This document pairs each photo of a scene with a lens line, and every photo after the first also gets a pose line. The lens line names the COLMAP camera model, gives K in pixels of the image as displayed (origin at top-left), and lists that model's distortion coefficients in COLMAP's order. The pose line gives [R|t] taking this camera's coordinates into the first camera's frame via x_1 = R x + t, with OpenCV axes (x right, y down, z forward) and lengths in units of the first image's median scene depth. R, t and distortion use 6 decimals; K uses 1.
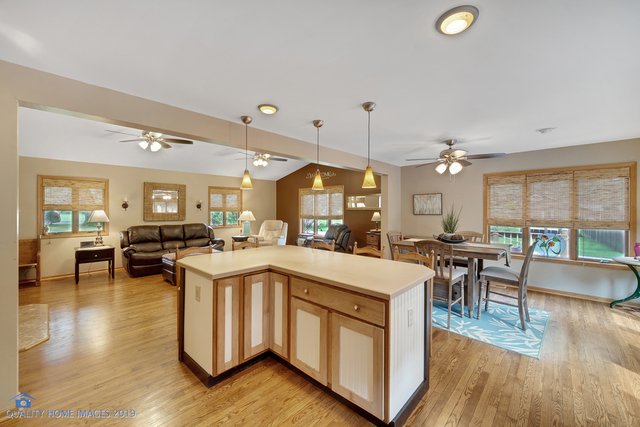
lens RADIAL K [[259.7, 0, 318.6], [0, 259.7, 206.1], [0, 0, 1]] dist [0.000165, 0.000015]
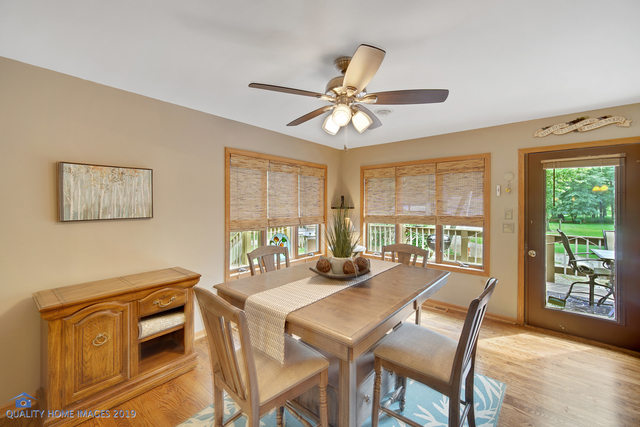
lens RADIAL K [[259.7, 0, 318.6], [0, 259.7, 206.1], [0, 0, 1]] dist [0.000165, 0.000015]
pose [[-0.046795, -0.007685, 0.998875, 0.021884], [-0.012718, 0.999894, 0.007097, 0.006535], [-0.998824, -0.012371, -0.046888, 0.814935]]
